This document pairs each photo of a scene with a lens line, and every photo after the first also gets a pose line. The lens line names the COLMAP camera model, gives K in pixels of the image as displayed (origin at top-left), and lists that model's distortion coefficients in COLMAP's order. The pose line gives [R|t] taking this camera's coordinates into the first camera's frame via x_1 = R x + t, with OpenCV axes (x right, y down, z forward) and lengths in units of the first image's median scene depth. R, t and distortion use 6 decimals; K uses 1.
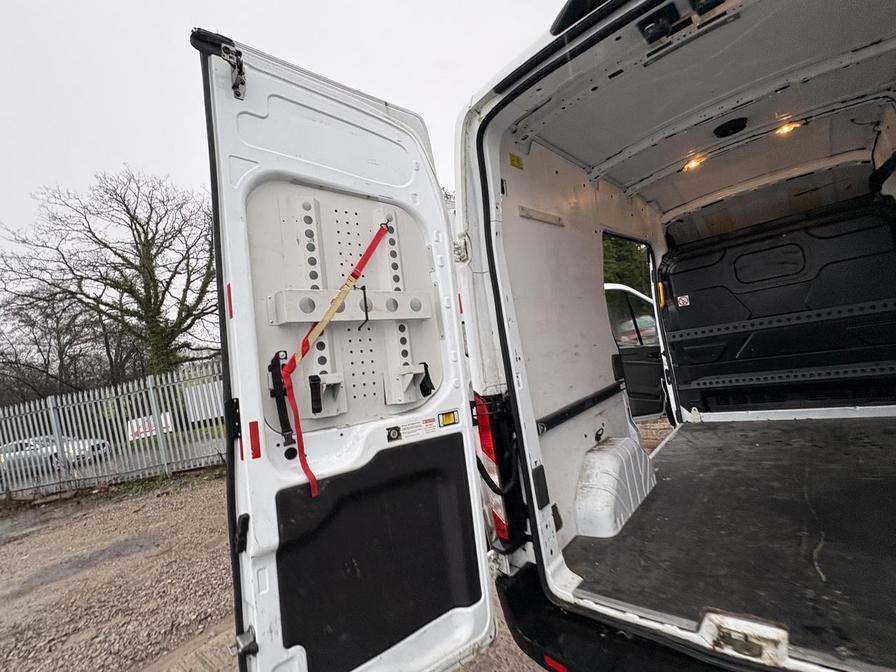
lens RADIAL K [[432.5, 0, 449.9], [0, 432.5, 337.0], [0, 0, 1]] dist [0.006285, -0.000082]
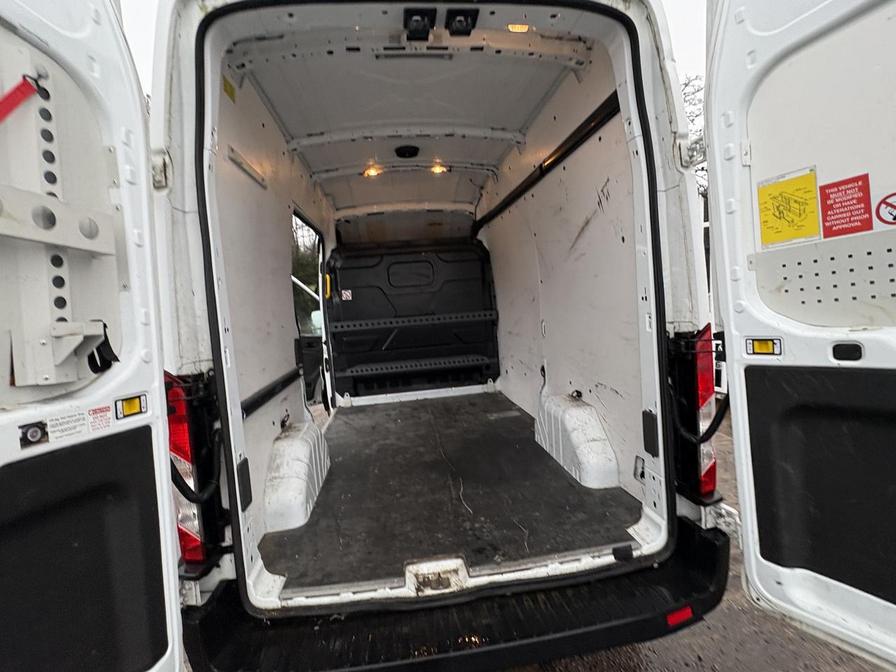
lens RADIAL K [[432.5, 0, 448.5], [0, 432.5, 335.6], [0, 0, 1]] dist [0.006285, -0.000082]
pose [[0.679141, 0.066524, 0.730987, -0.152803], [-0.073461, 0.997045, -0.022486, 0.049767], [-0.730323, -0.038428, 0.682021, 0.151501]]
